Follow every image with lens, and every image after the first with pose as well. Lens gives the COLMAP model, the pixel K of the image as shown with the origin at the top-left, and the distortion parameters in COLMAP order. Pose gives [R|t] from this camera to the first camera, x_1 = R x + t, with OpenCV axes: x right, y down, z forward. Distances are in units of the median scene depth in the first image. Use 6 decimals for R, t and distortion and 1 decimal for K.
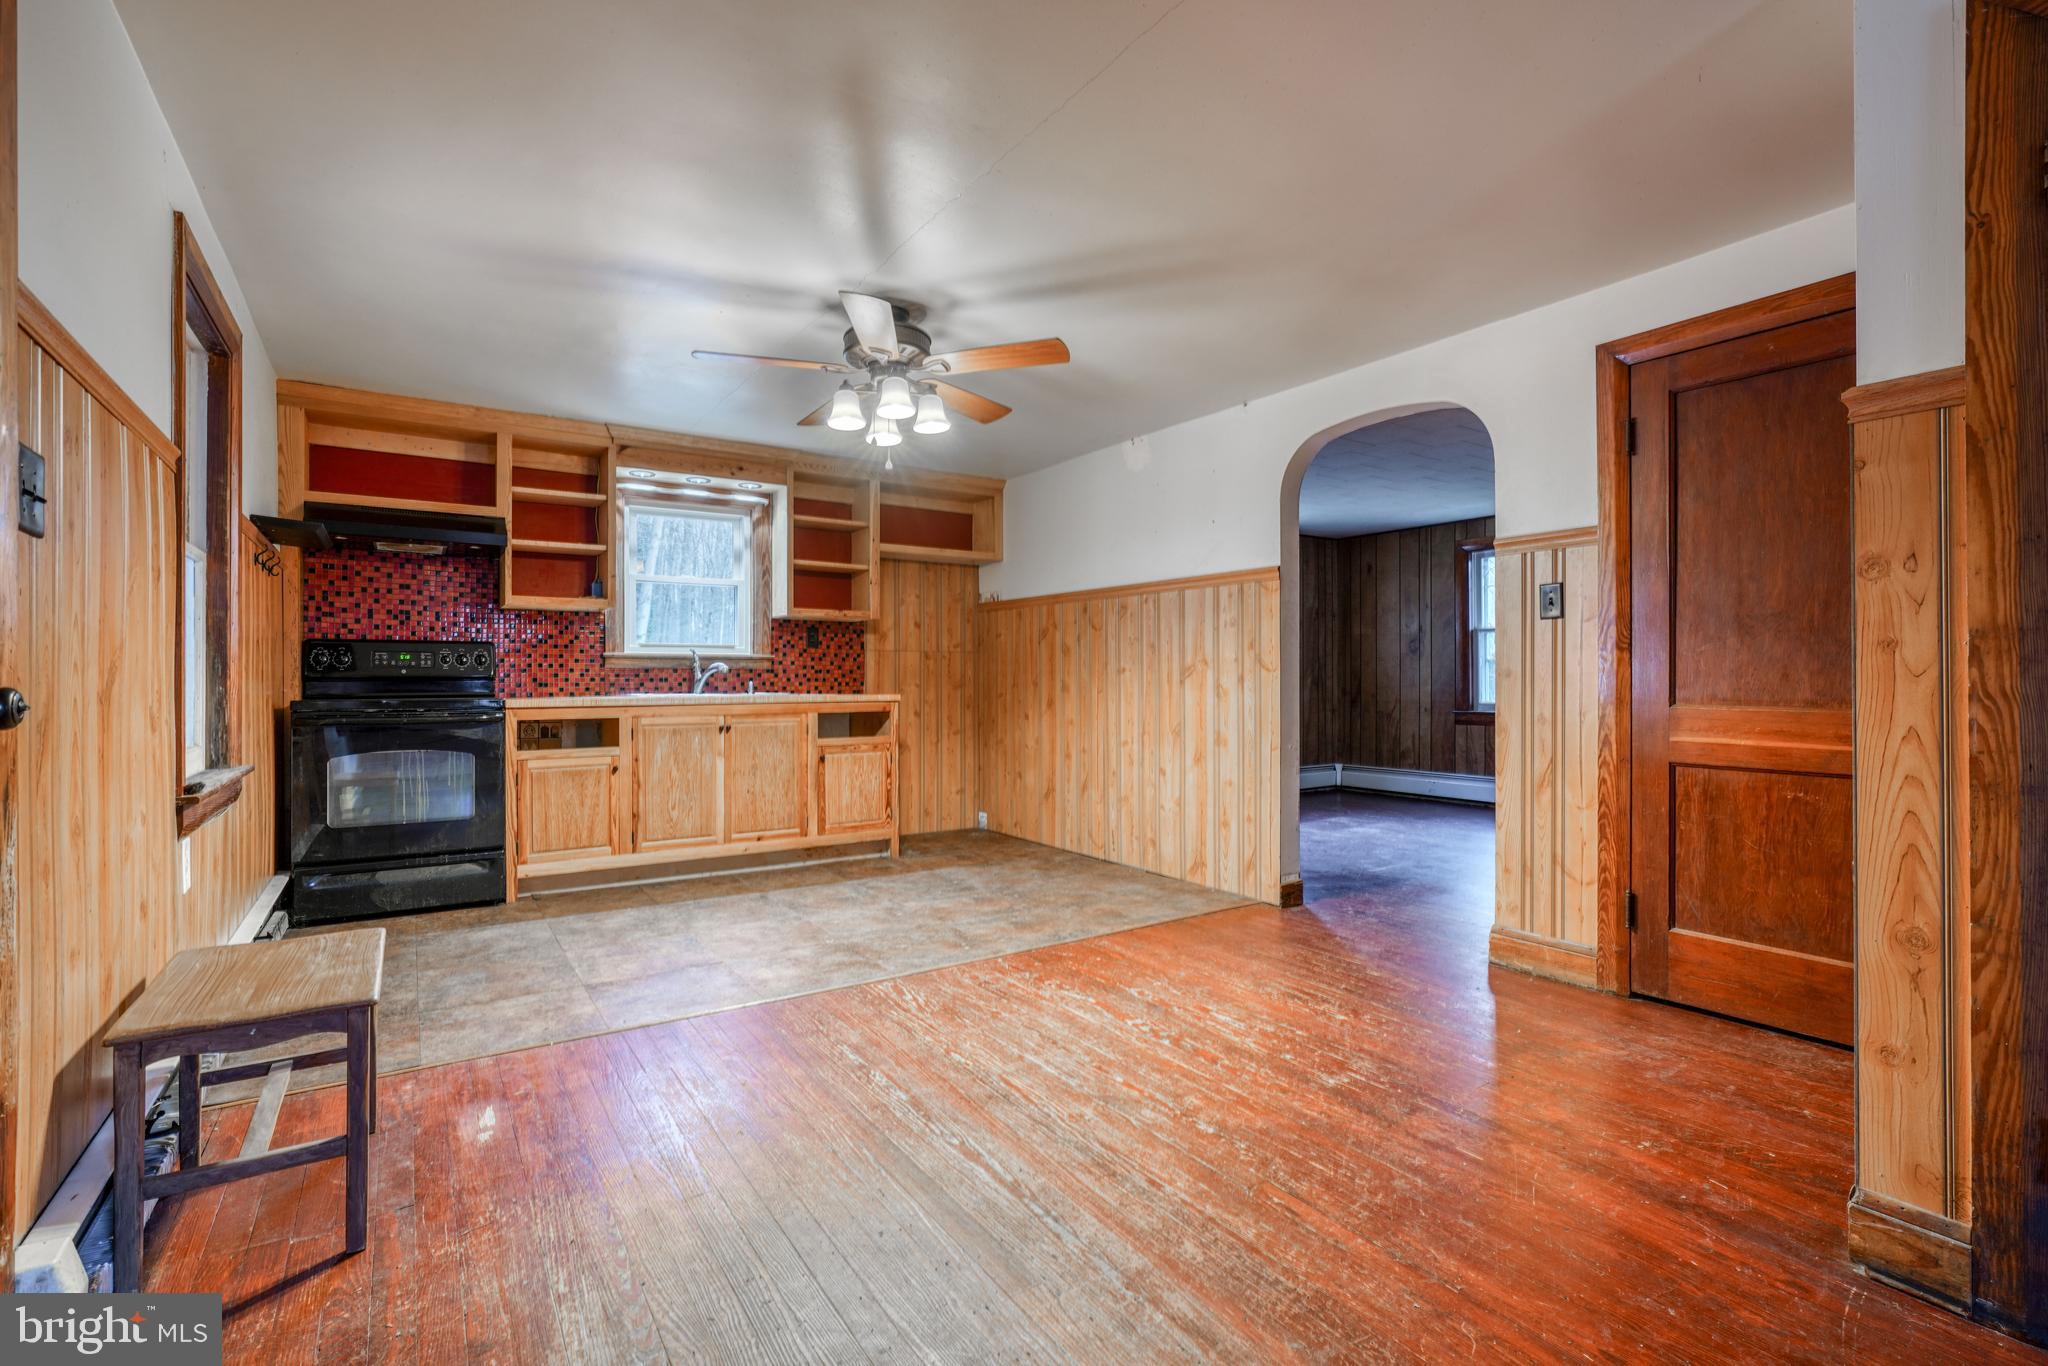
lens RADIAL K [[922.0, 0, 1009.4], [0, 922.0, 678.0], [0, 0, 1]] dist [-0.006151, 0.000109]
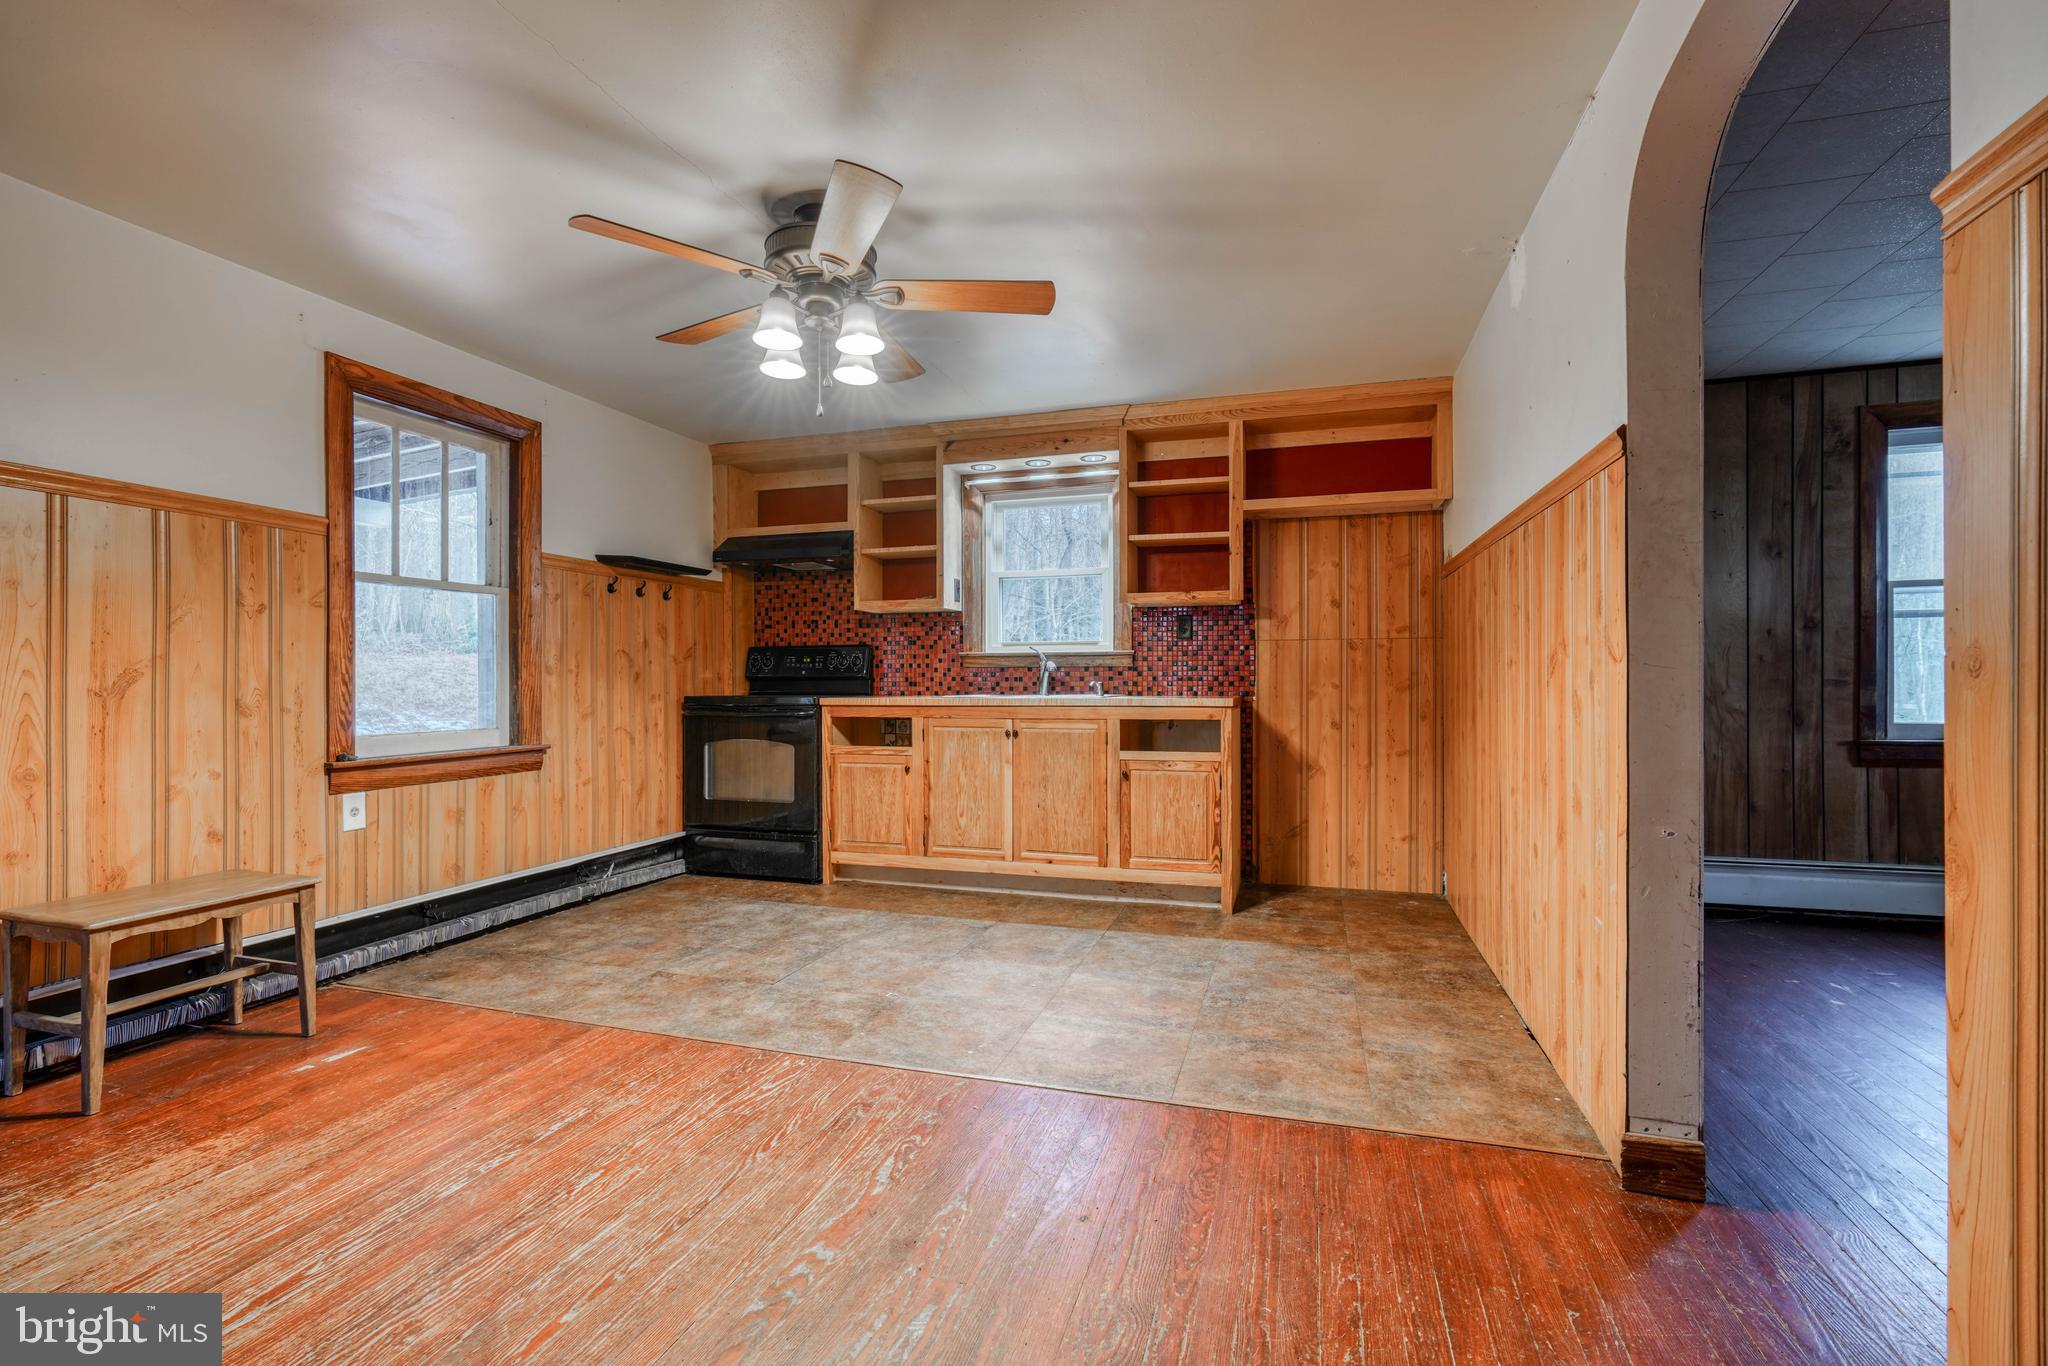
lens RADIAL K [[938.8, 0, 1008.4], [0, 938.8, 681.2], [0, 0, 1]] dist [-0.004789, 0.000873]
pose [[0.627047, 0.001617, -0.778980, 0.415452], [0.004199, 0.999976, 0.005456, -0.001380], [0.778970, -0.006692, 0.627026, 0.430047]]
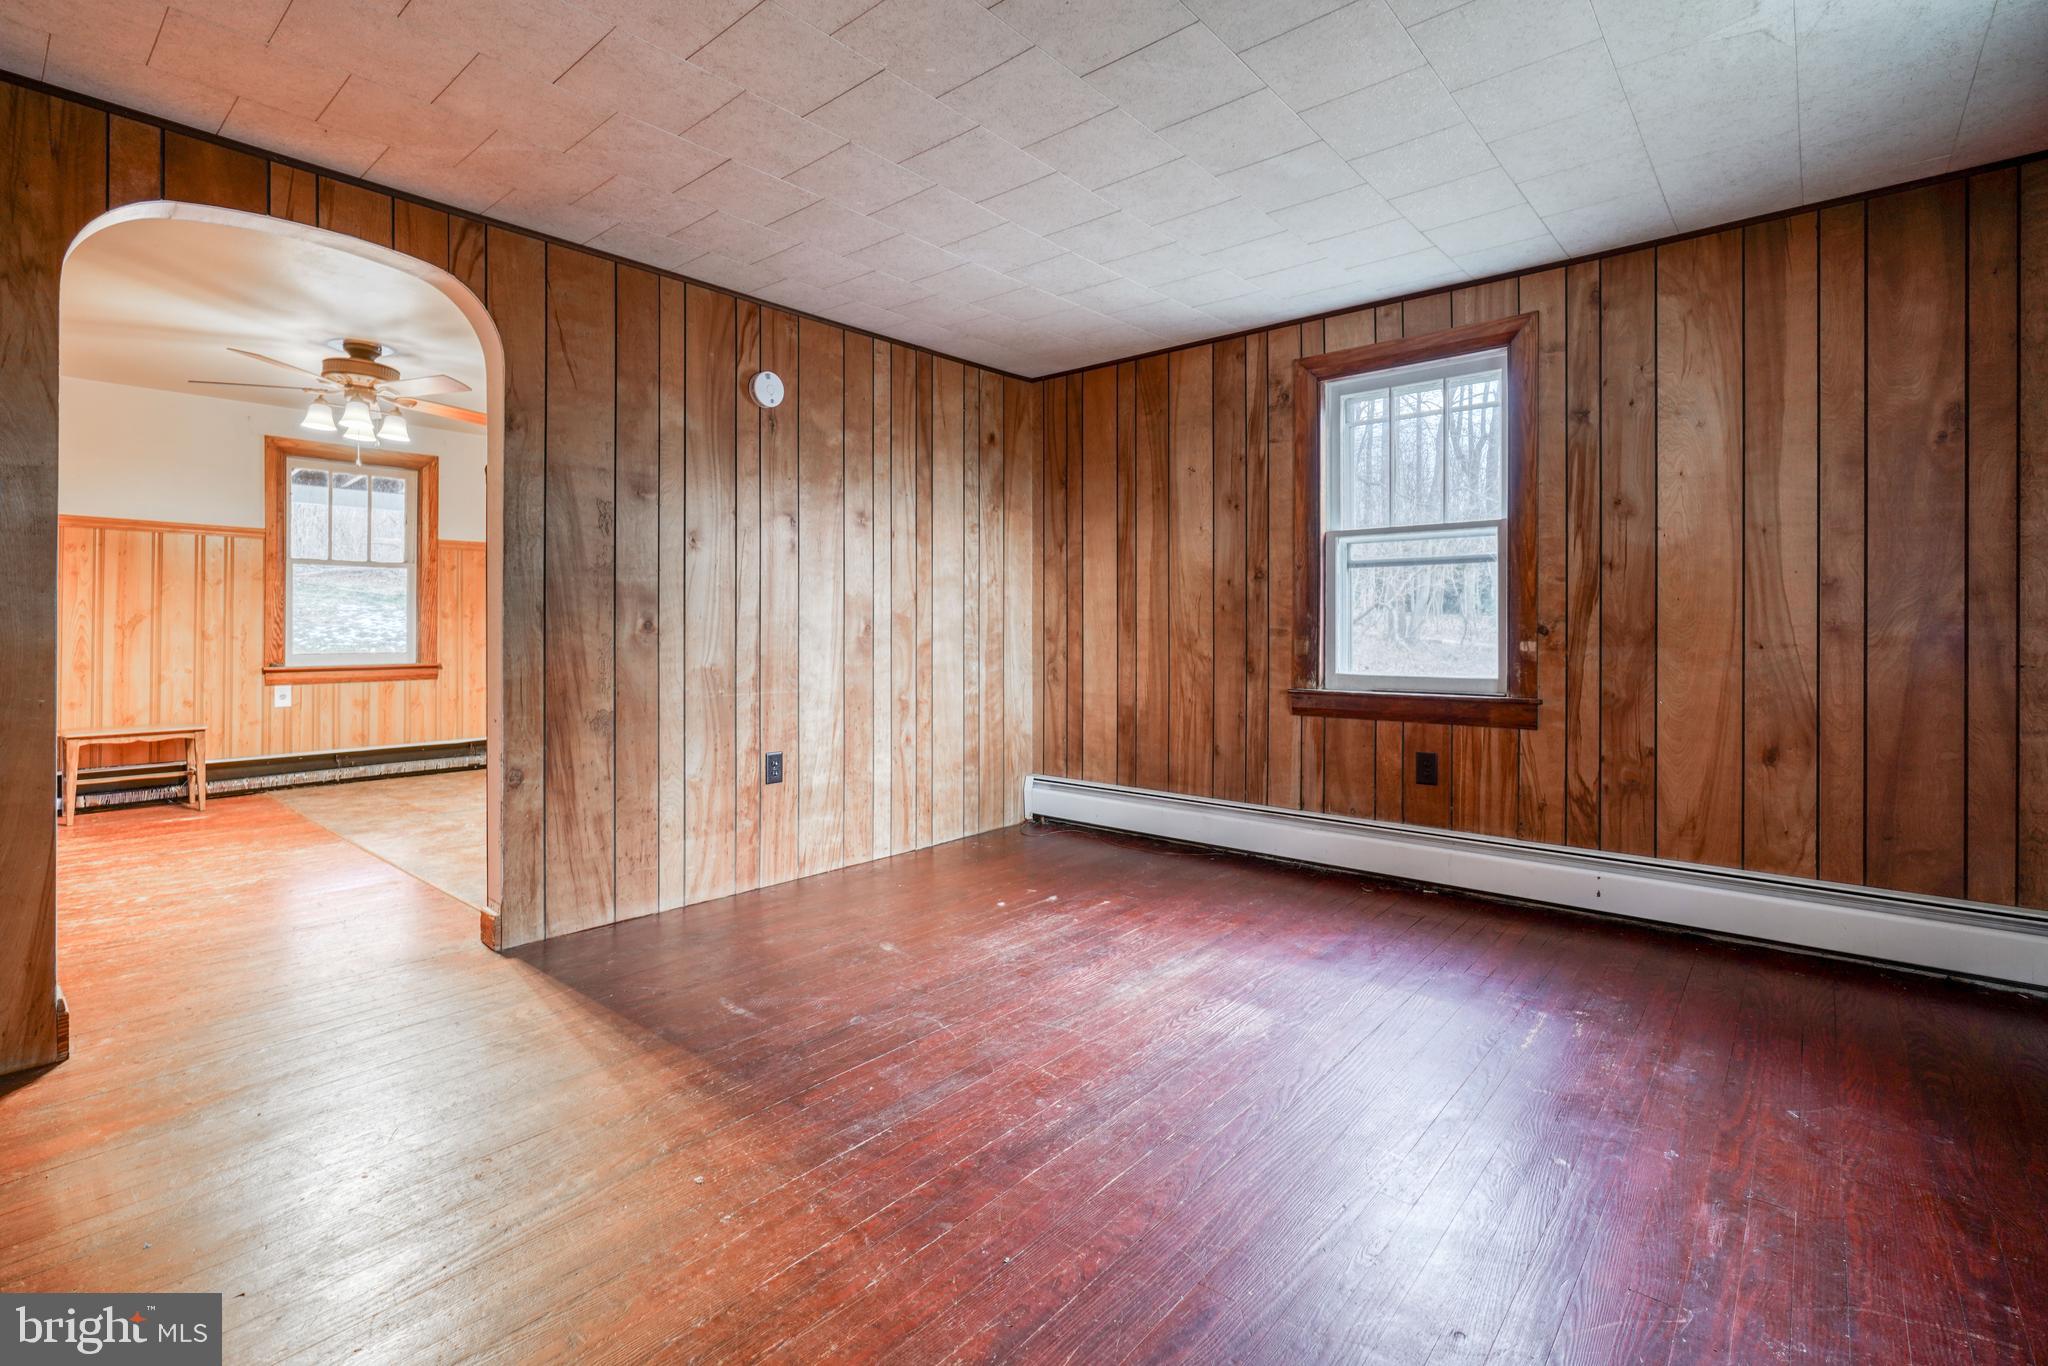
lens RADIAL K [[939.5, 0, 1018.3], [0, 939.5, 627.7], [0, 0, 1]] dist [-0.005505, 0.000124]
pose [[0.269686, 0.006200, -0.962928, 0.993529], [-0.001757, 0.999981, 0.005947, -0.000566], [0.962947, 0.000089, 0.269691, 1.079566]]
